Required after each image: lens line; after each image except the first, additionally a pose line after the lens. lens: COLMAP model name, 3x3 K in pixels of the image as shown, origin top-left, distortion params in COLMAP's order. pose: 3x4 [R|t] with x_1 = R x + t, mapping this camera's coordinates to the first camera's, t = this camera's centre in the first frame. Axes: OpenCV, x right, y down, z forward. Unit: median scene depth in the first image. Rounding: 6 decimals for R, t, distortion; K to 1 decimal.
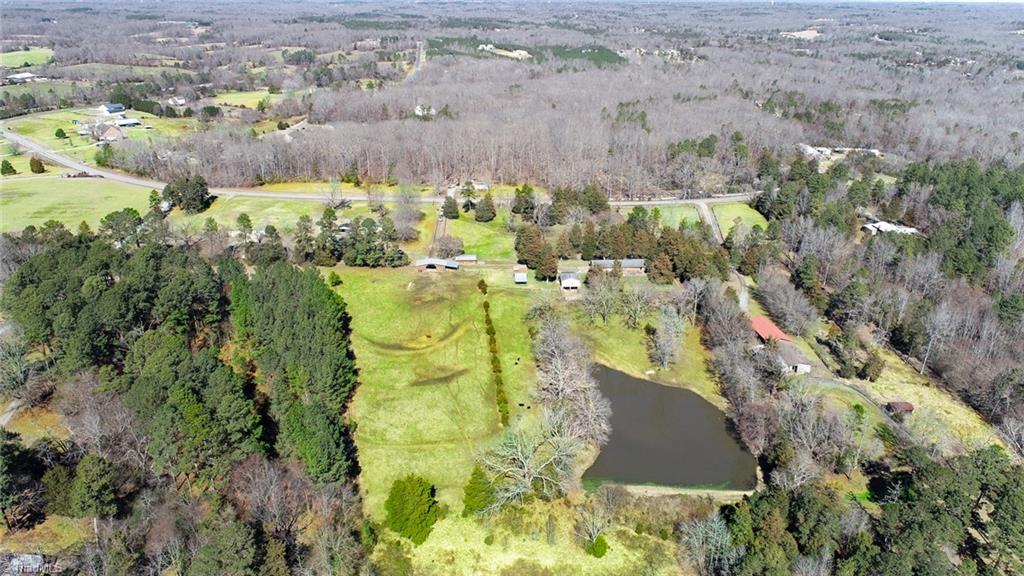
lens RADIAL K [[665.0, 0, 512.0], [0, 665.0, 288.0], [0, 0, 1]] dist [-0.004590, 0.022469]
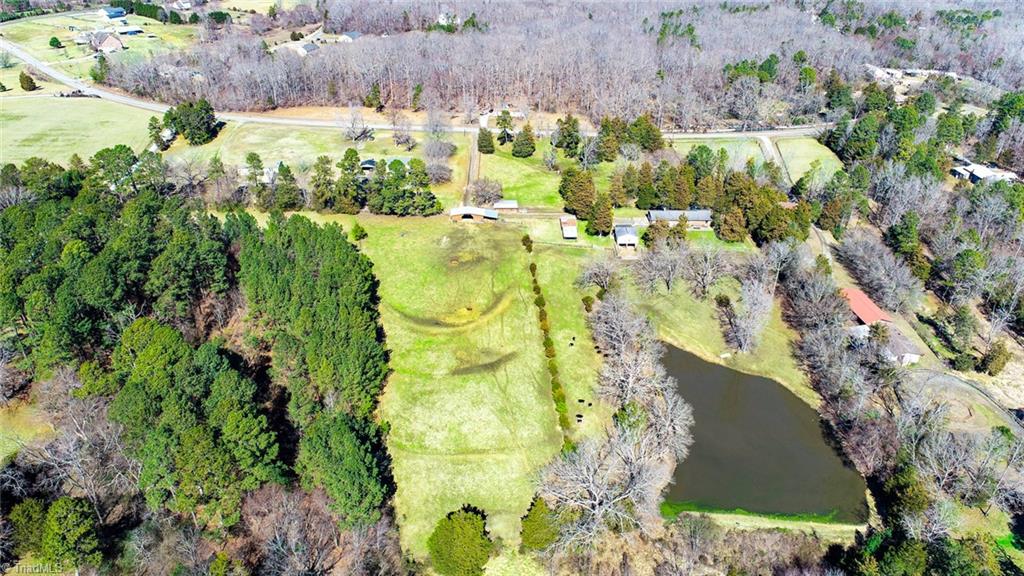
lens RADIAL K [[665.0, 0, 512.0], [0, 665.0, 288.0], [0, 0, 1]] dist [-0.004590, 0.022469]
pose [[0.999472, 0.022577, -0.023361, -0.041357], [-0.019389, 0.991495, 0.128694, -0.053604], [0.026068, -0.128173, 0.991409, 0.124344]]
